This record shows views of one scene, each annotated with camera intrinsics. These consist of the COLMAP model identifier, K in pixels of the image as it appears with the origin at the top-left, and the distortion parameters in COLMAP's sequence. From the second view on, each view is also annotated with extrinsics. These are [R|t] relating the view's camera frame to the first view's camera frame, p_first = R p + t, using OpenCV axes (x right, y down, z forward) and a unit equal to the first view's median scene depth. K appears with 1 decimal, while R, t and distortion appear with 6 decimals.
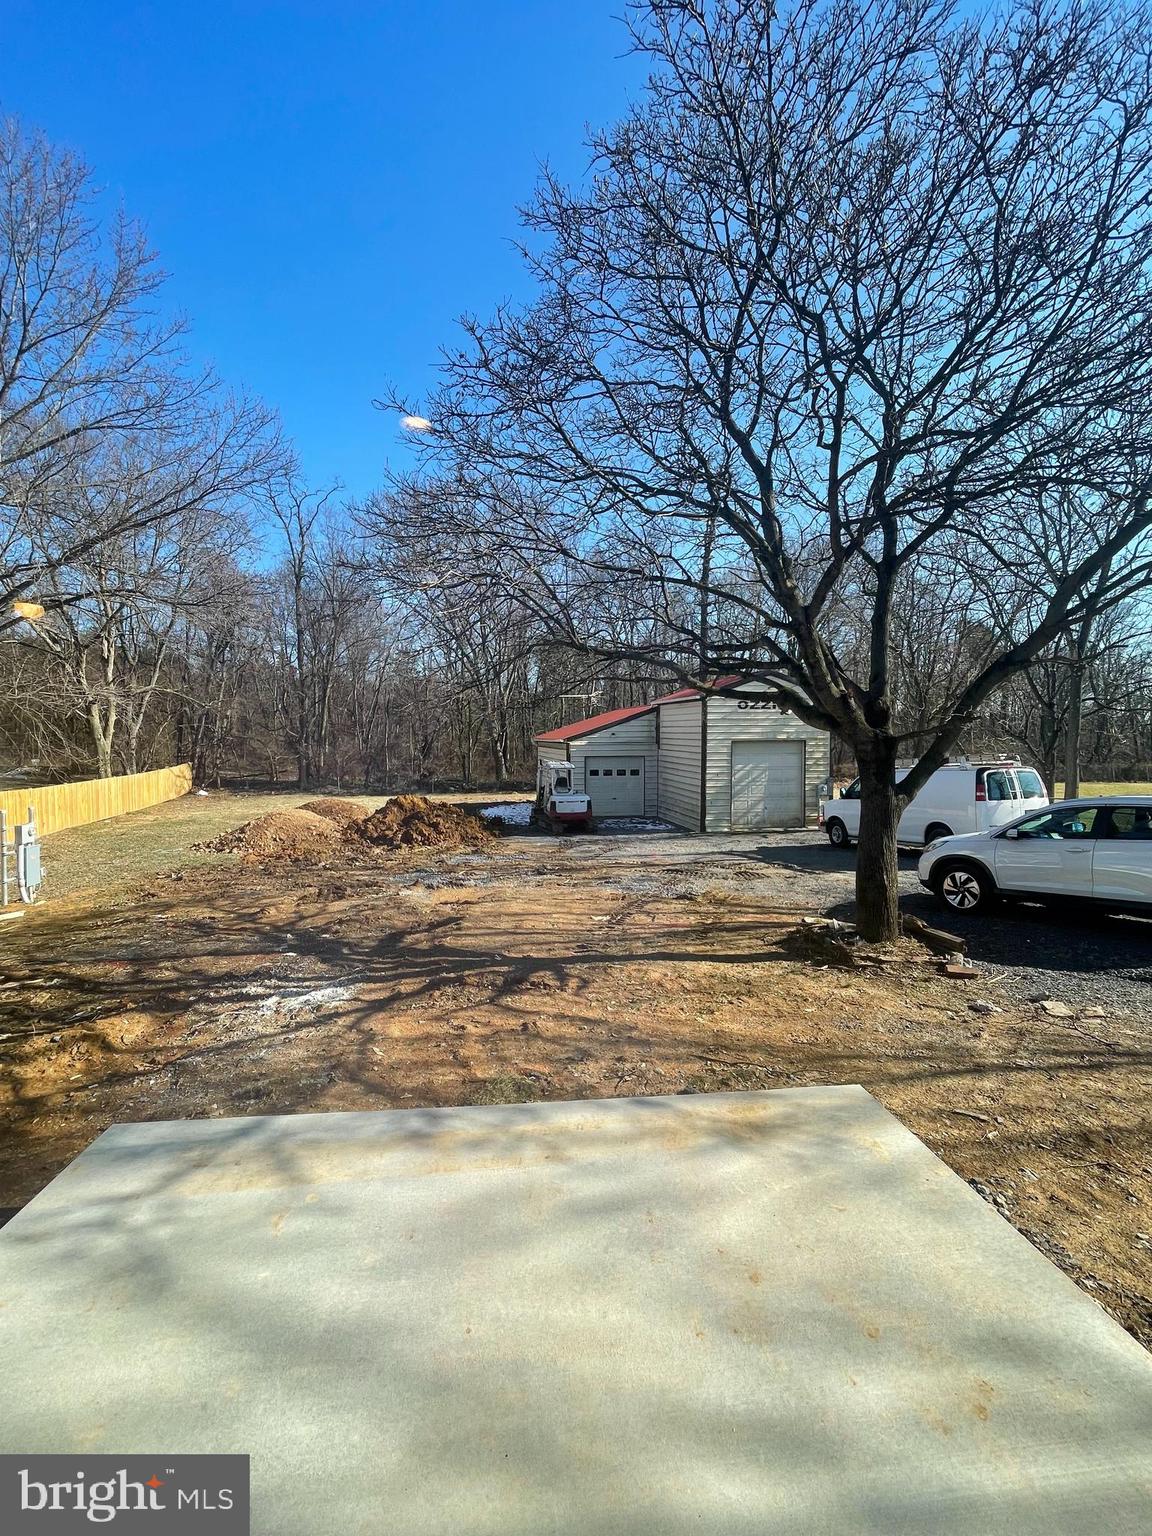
lens RADIAL K [[668.3, 0, 575.5], [0, 668.3, 767.1], [0, 0, 1]] dist [-0.003681, 0.000370]
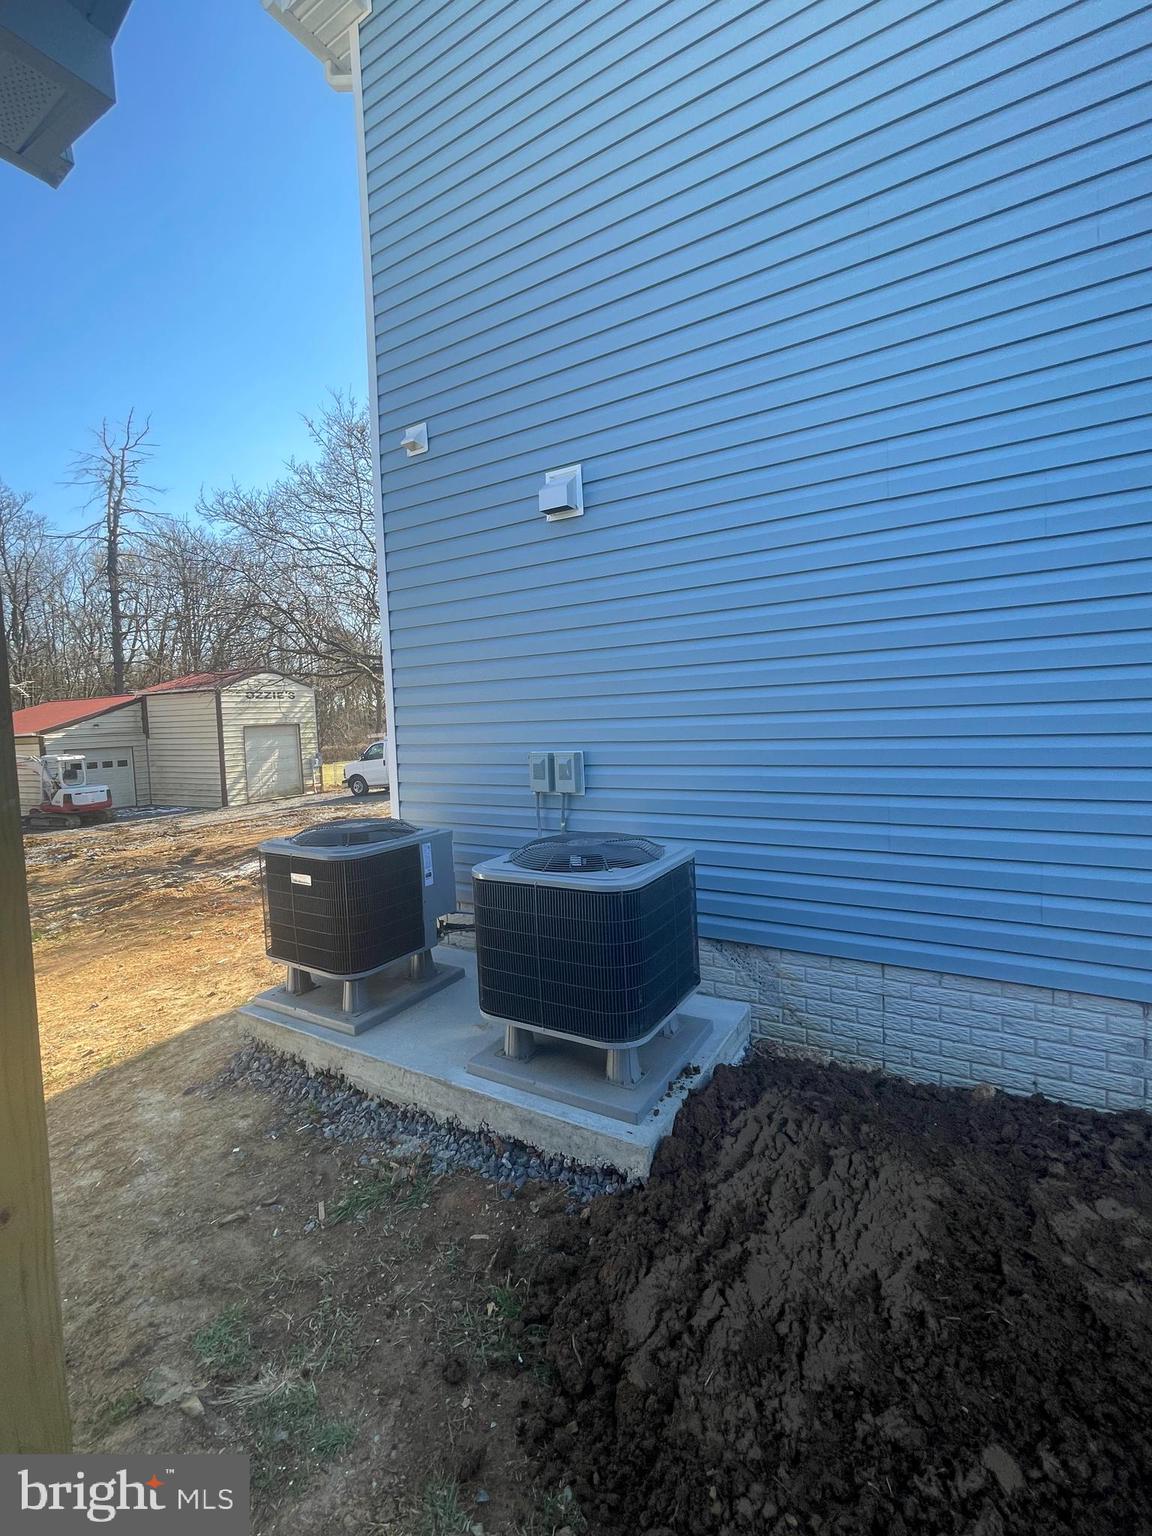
lens RADIAL K [[668.3, 0, 576.4], [0, 668.3, 766.0], [0, 0, 1]] dist [-0.003681, 0.000370]
pose [[0.611614, -0.081228, 0.786975, -0.286579], [0.074240, 0.996219, 0.045129, 0.017832], [-0.787665, 0.030823, 0.615332, -0.153528]]
